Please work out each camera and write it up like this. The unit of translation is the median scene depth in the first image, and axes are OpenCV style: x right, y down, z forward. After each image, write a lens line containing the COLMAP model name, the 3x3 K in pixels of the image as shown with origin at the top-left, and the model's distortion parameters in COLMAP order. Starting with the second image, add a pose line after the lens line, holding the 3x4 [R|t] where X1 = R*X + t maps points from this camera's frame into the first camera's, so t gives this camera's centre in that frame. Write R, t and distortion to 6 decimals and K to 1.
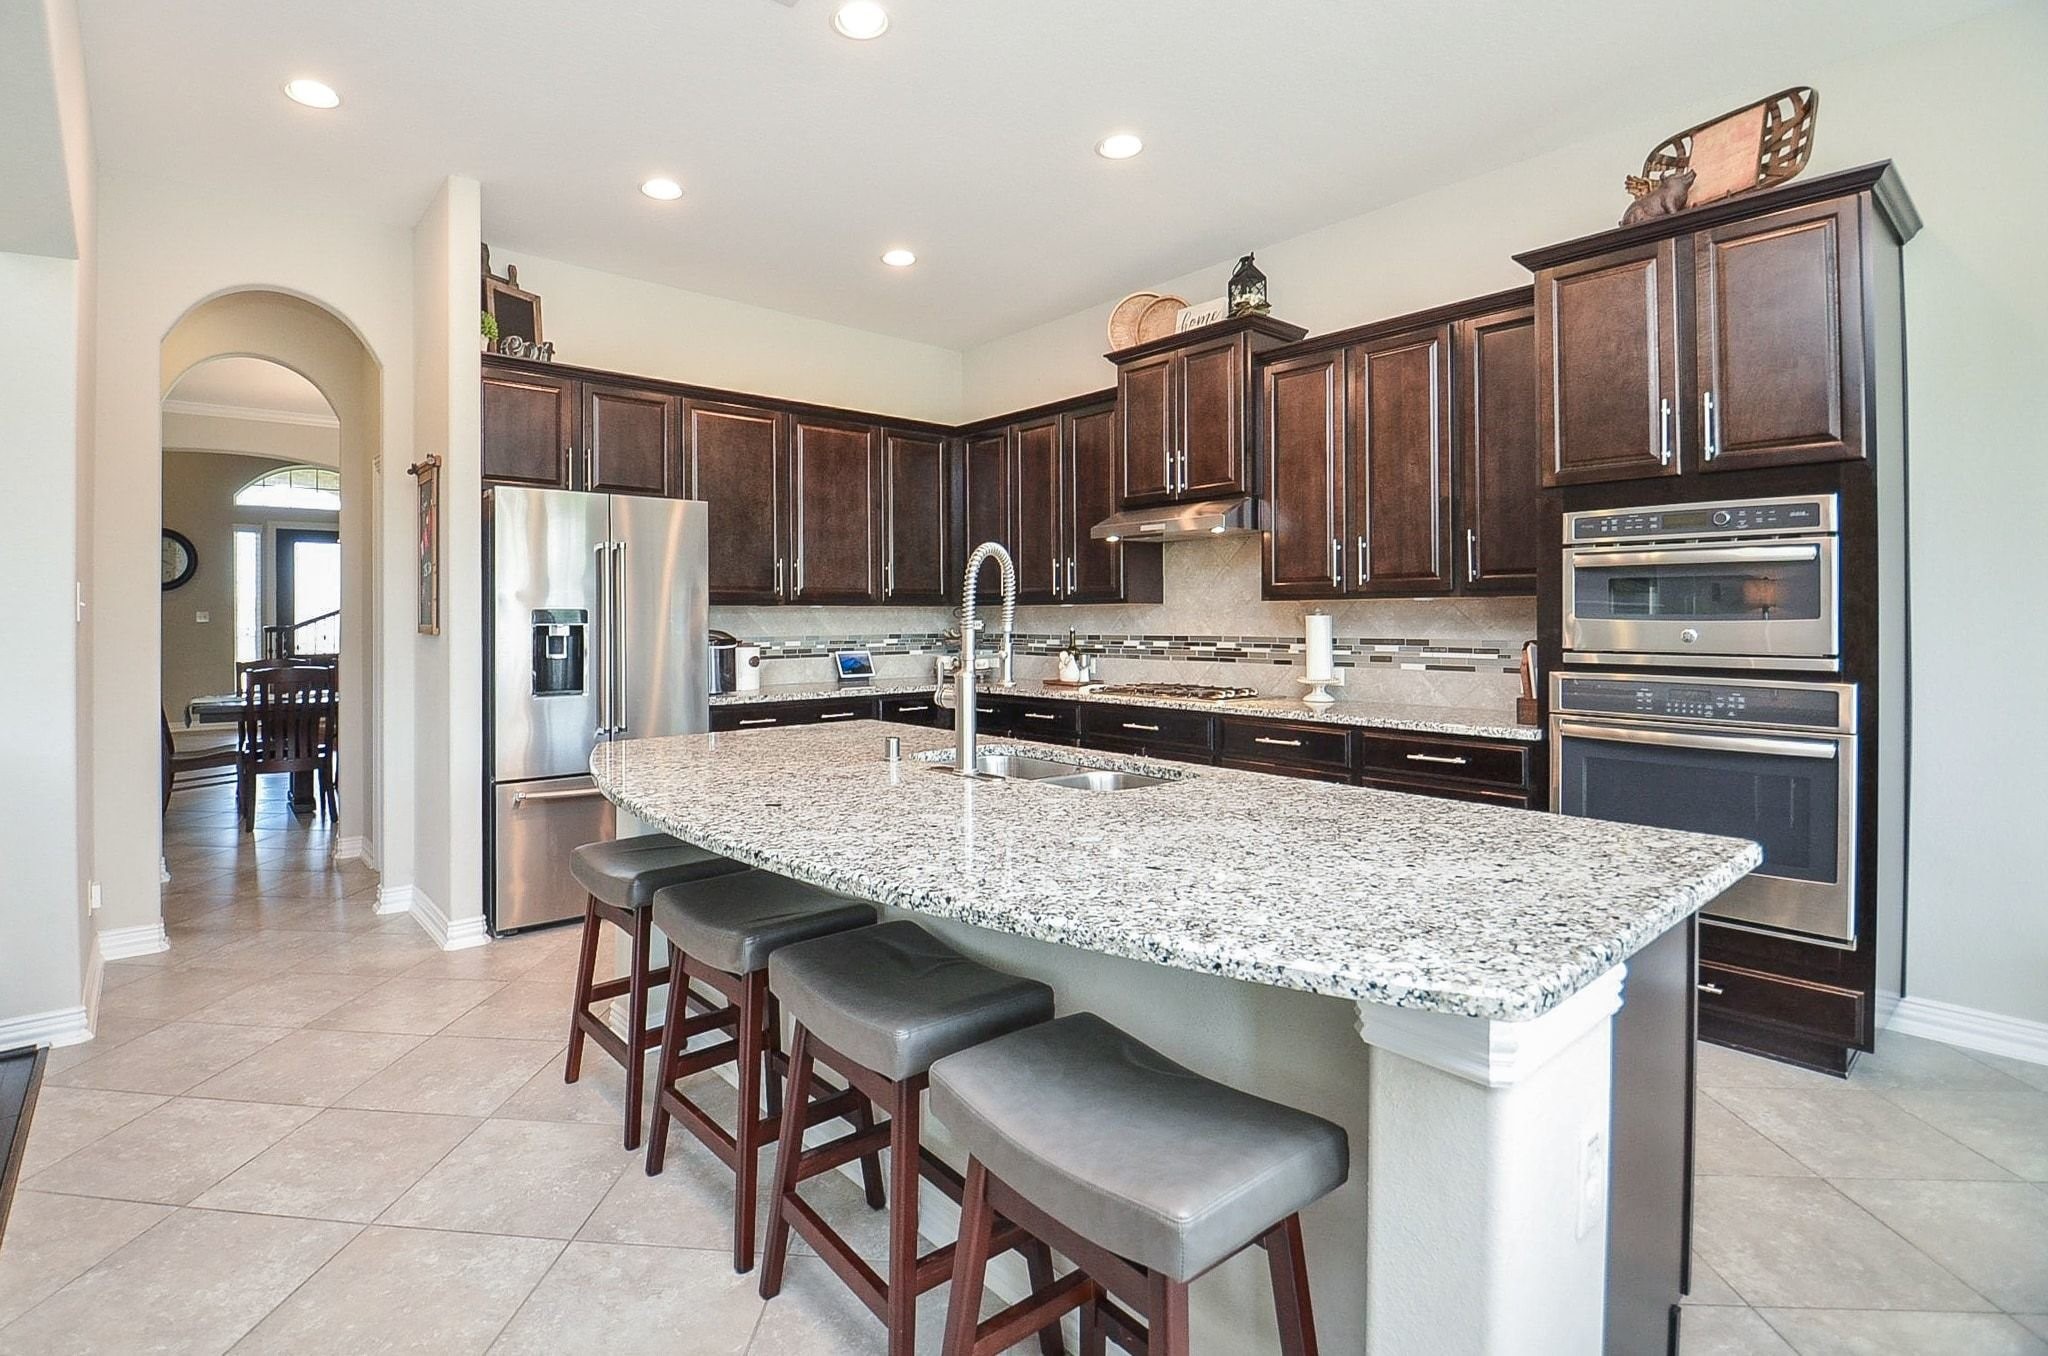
lens RADIAL K [[979.7, 0, 930.7], [0, 979.7, 616.9], [0, 0, 1]] dist [-0.027670, -0.000228]
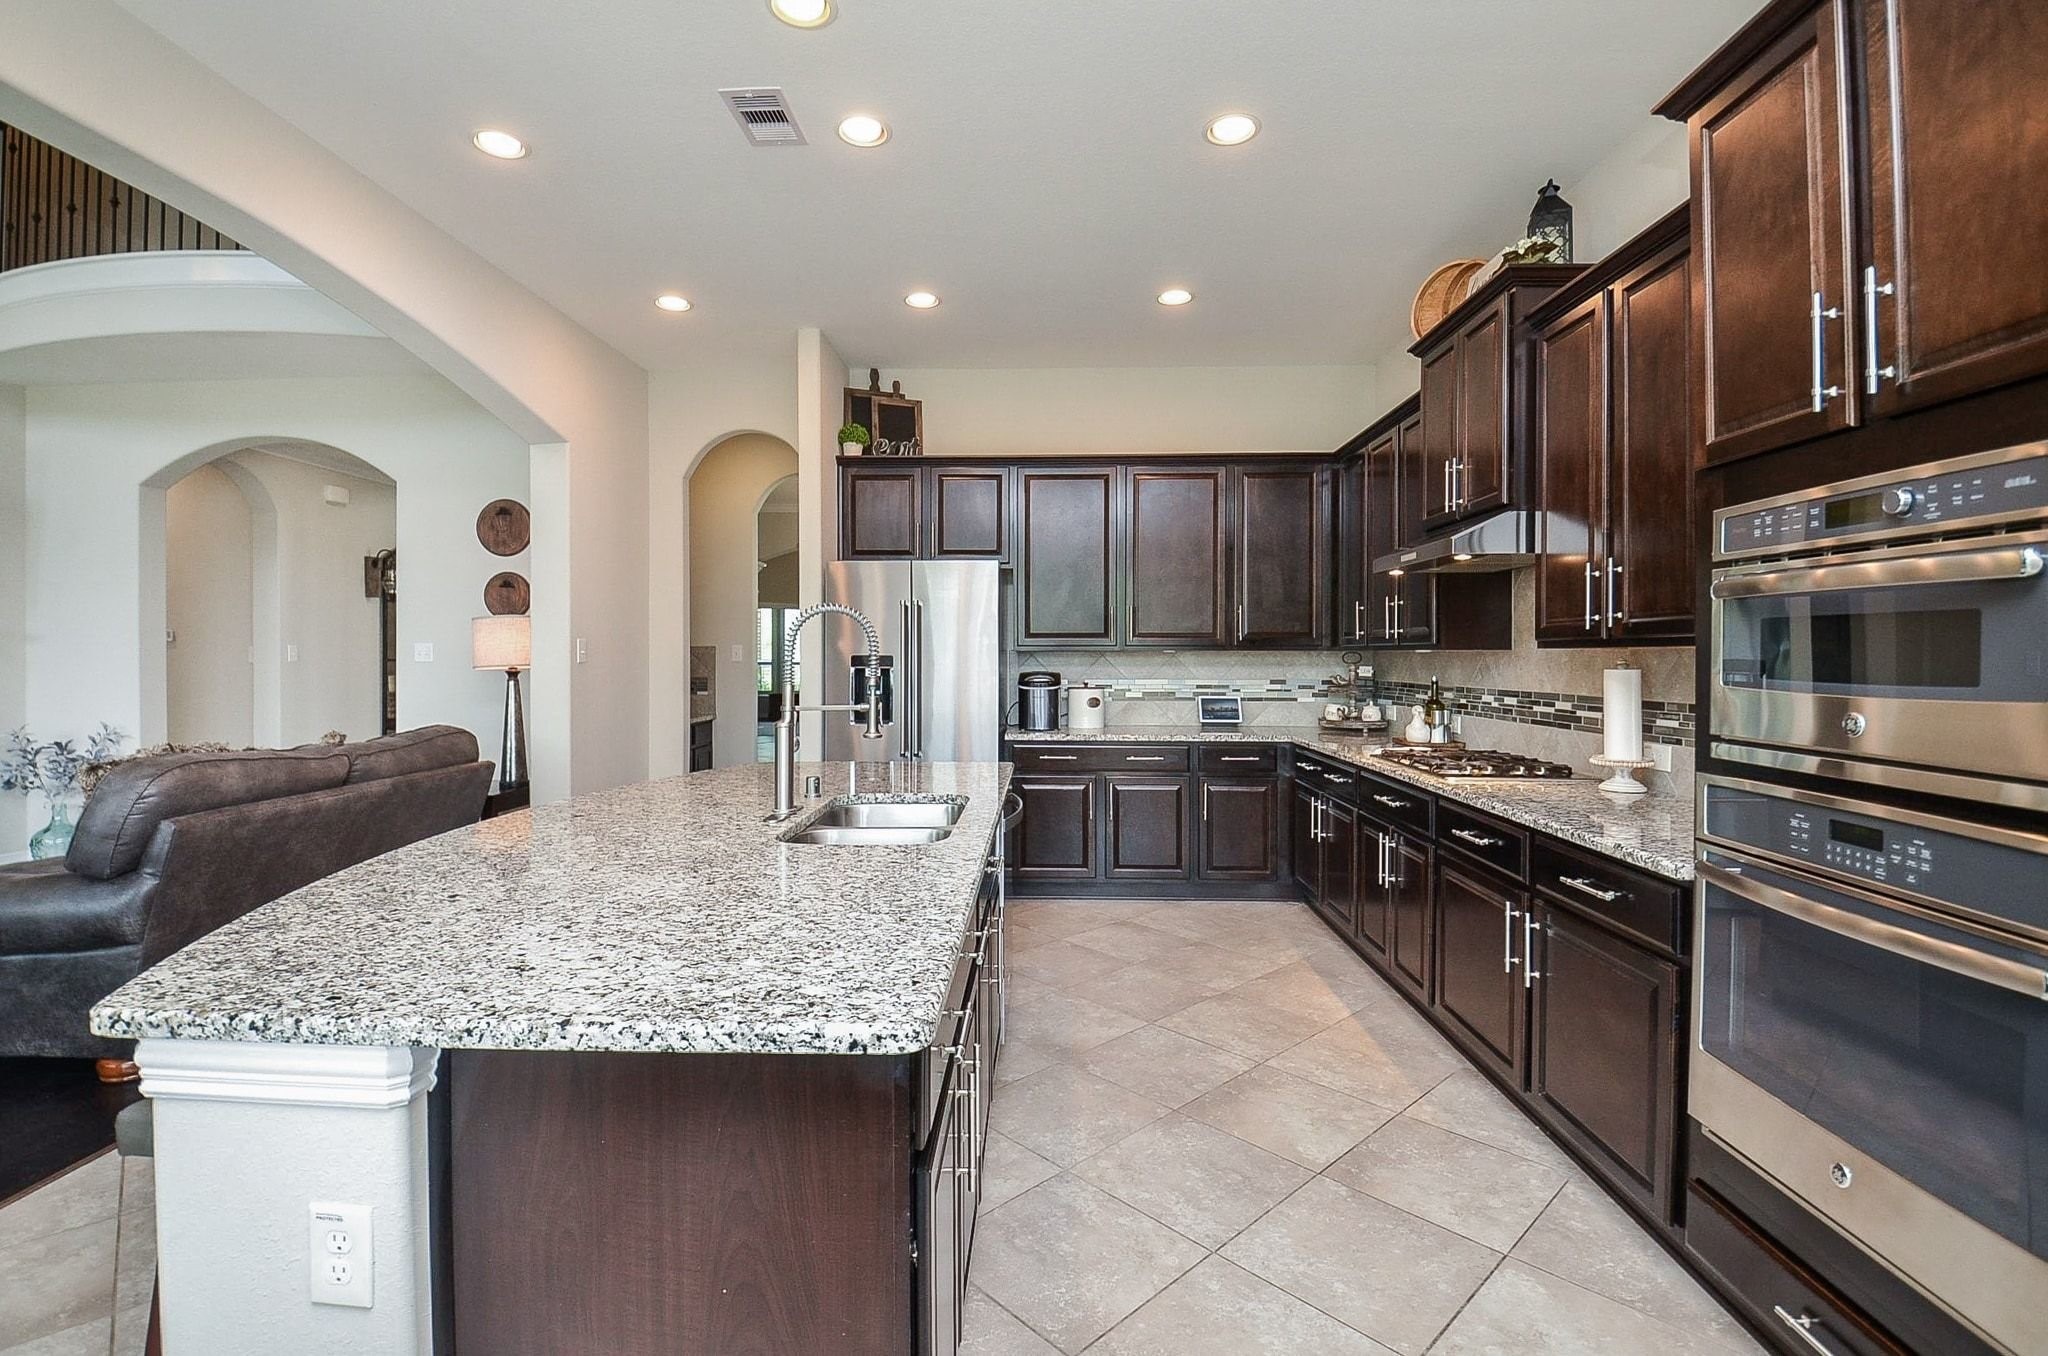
lens RADIAL K [[939.9, 0, 993.5], [0, 939.9, 652.0], [0, 0, 1]] dist [0.013603, -0.027440]
pose [[0.740730, 0.003479, -0.671794, 0.515104], [-0.003740, 0.999992, 0.001054, -0.012824], [0.671793, 0.001731, 0.740737, 0.191914]]
